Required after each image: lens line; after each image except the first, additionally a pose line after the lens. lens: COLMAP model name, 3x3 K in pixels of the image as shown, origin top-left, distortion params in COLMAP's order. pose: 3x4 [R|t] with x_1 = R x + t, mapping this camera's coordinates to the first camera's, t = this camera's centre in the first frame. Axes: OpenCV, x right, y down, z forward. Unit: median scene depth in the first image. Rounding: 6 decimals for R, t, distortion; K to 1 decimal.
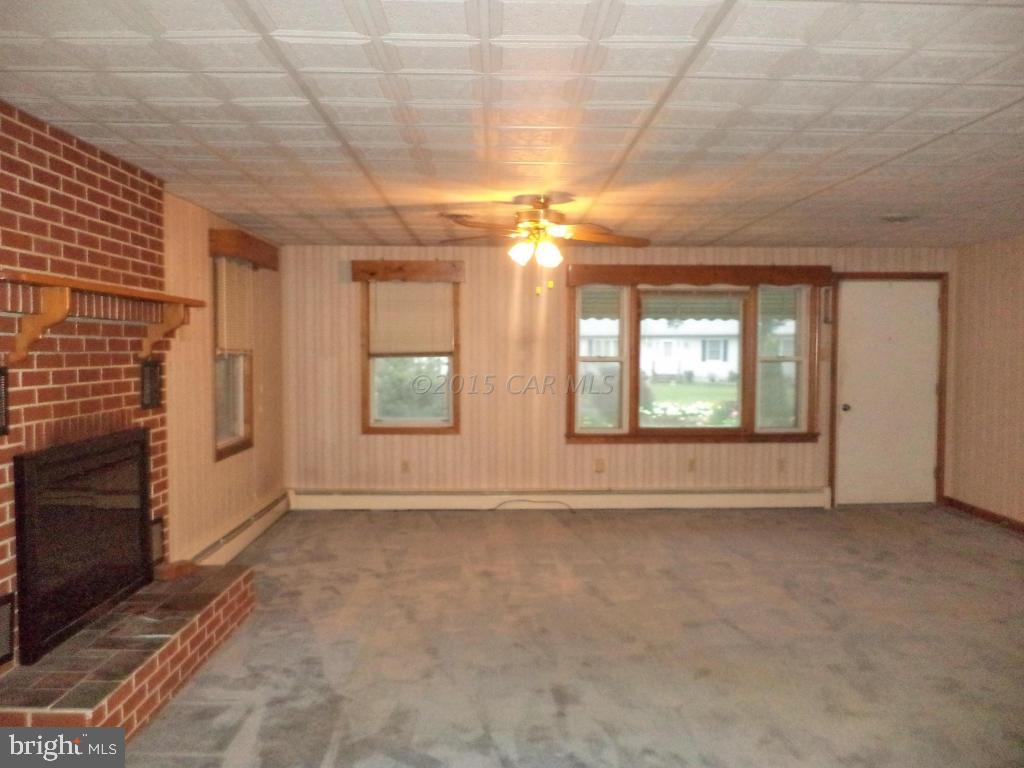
lens RADIAL K [[851.4, 0, 507.8], [0, 851.4, 382.6], [0, 0, 1]] dist [-0.008270, -0.008914]
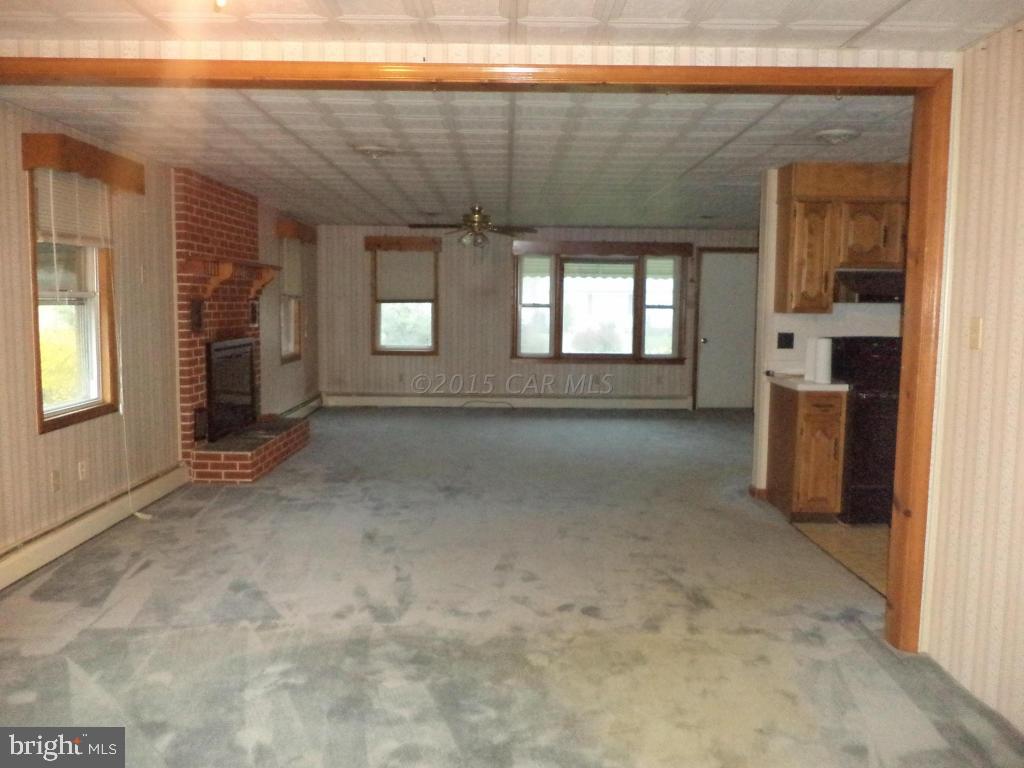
lens RADIAL K [[851.4, 0, 518.6], [0, 851.4, 384.0], [0, 0, 1]] dist [-0.008270, -0.008914]
pose [[0.999940, 0.010956, -0.000562, 0.083667], [-0.010907, 0.998362, 0.056160, 0.025462], [0.001177, -0.056150, 0.998422, -0.468773]]
